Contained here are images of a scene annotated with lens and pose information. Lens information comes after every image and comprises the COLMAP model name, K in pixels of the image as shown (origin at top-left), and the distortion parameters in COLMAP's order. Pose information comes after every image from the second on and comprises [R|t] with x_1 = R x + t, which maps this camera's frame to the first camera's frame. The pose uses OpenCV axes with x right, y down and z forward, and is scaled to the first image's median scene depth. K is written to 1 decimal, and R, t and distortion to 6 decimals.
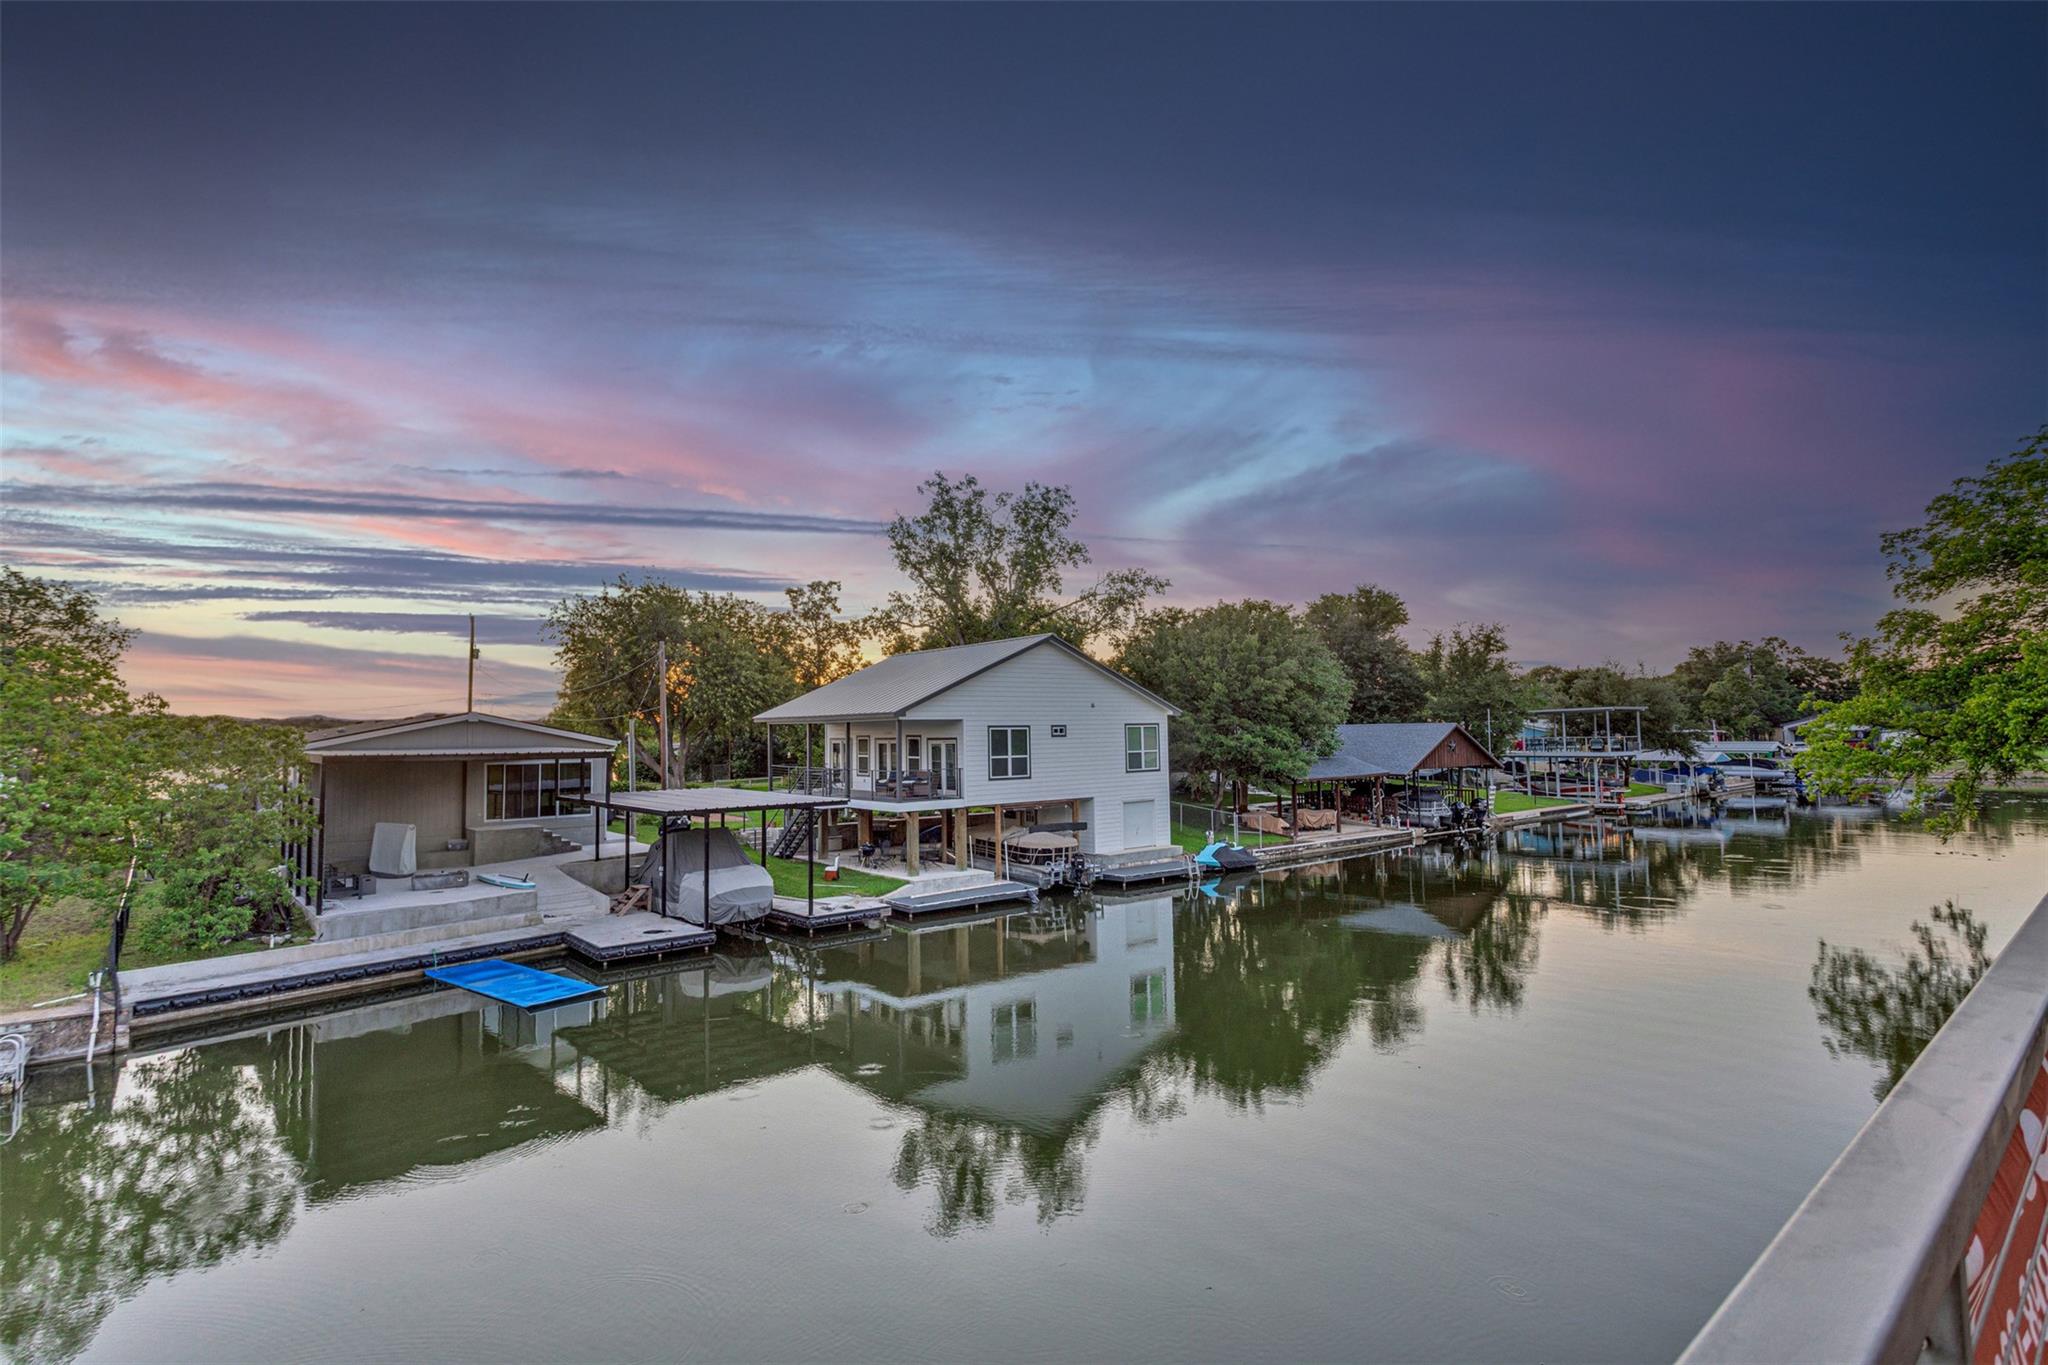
lens RADIAL K [[1021.5, 0, 1009.9], [0, 1021.5, 665.2], [0, 0, 1]] dist [0.000857, 0.000388]
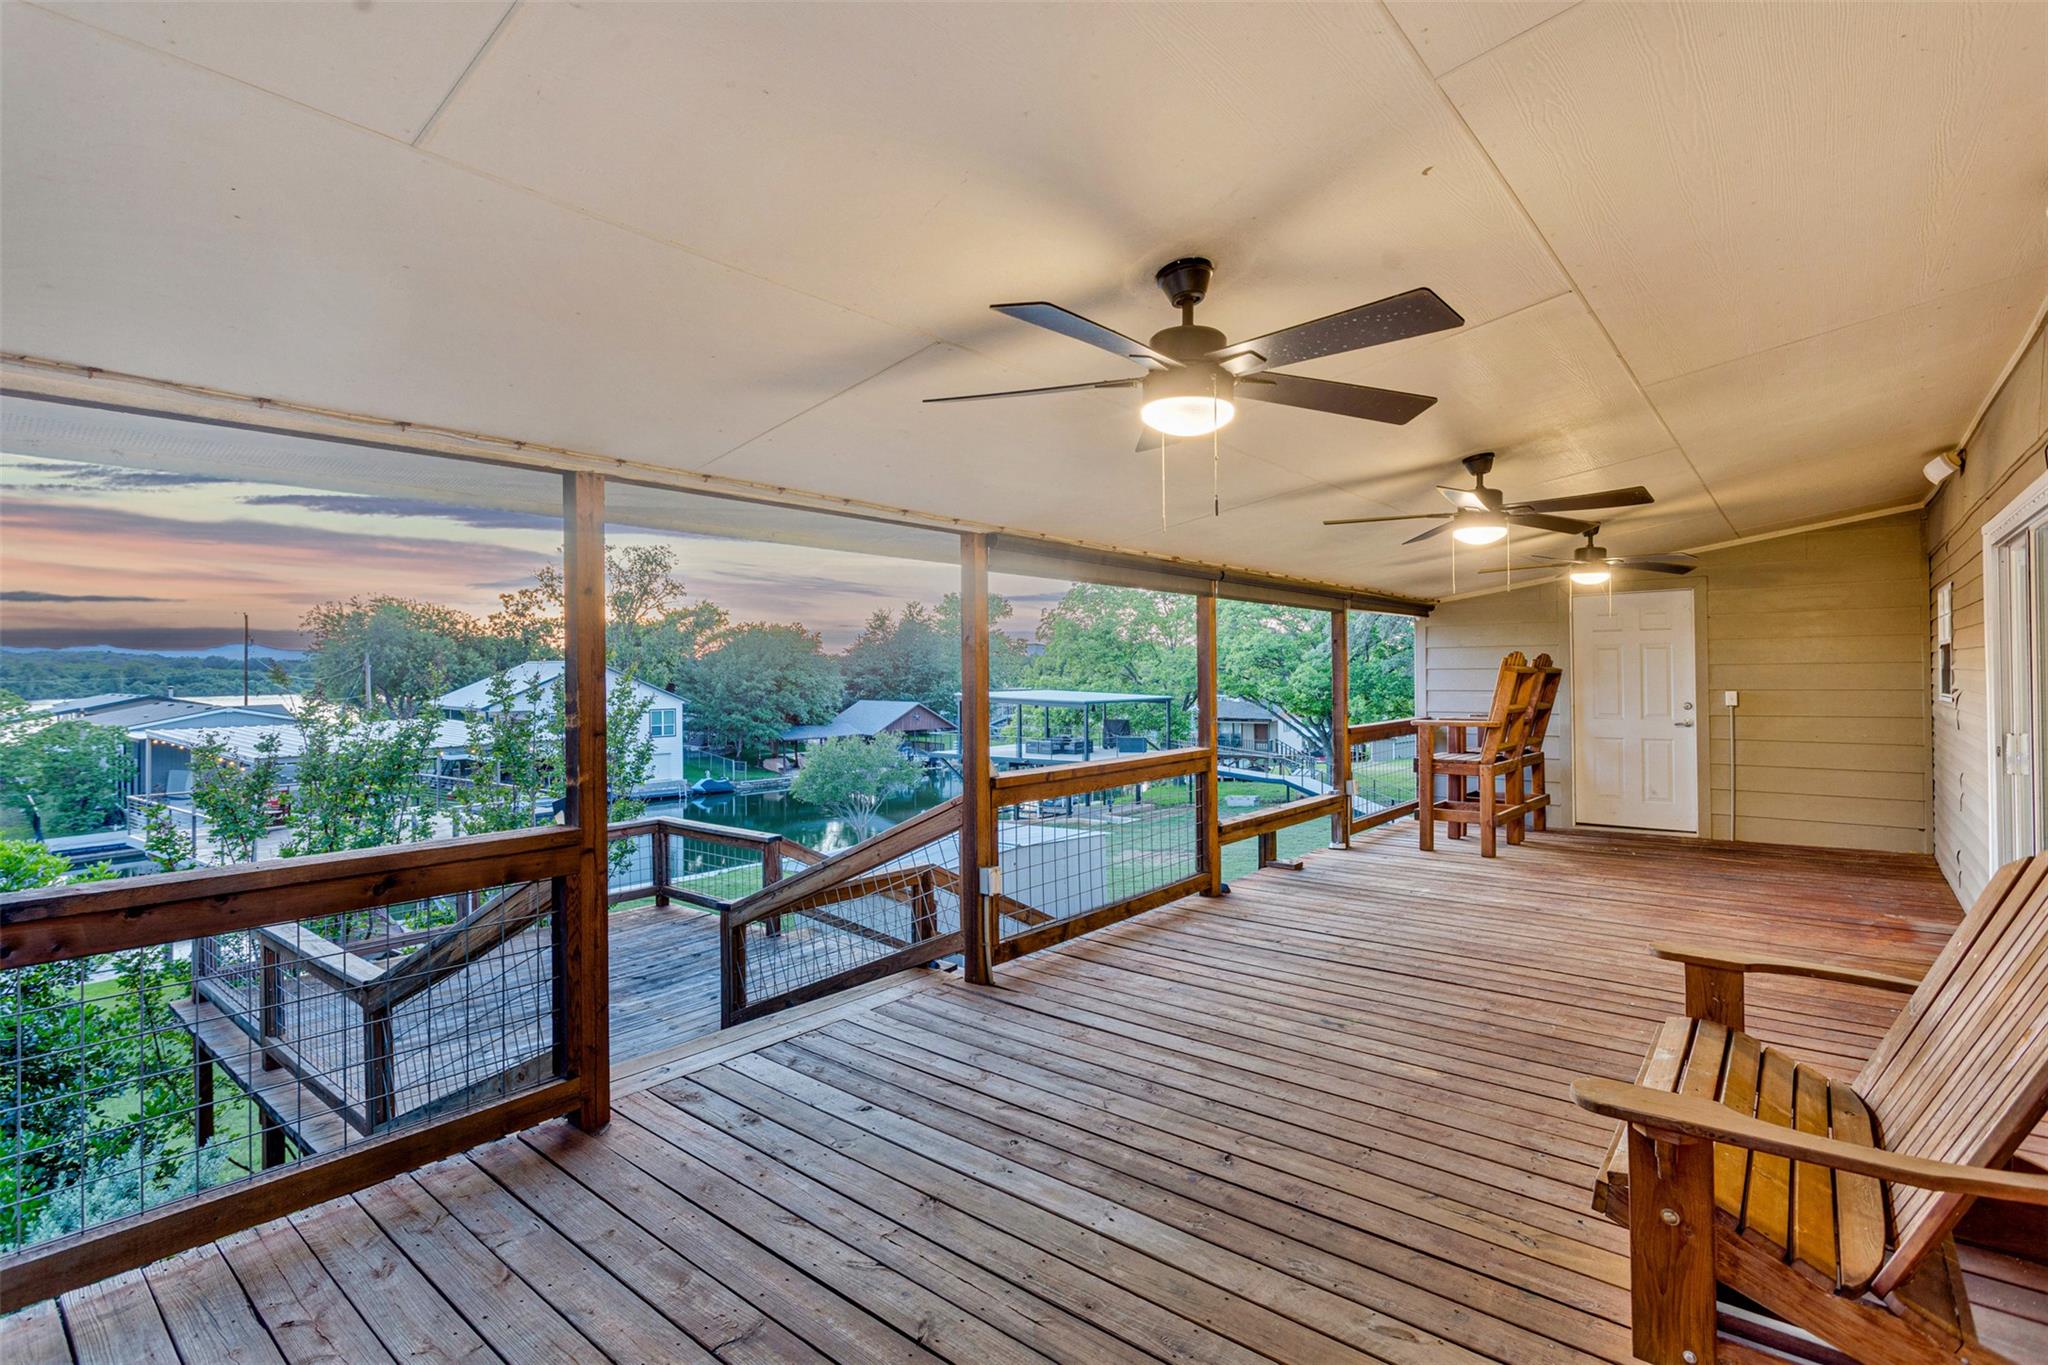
lens RADIAL K [[956.0, 0, 975.6], [0, 956.0, 673.5], [0, 0, 1]] dist [0.000829, 0.000183]
pose [[0.989638, 0.008389, 0.143338, 0.414666], [-0.017658, 0.997824, 0.063519, -0.112877], [-0.142494, -0.065392, 0.987633, -0.653512]]
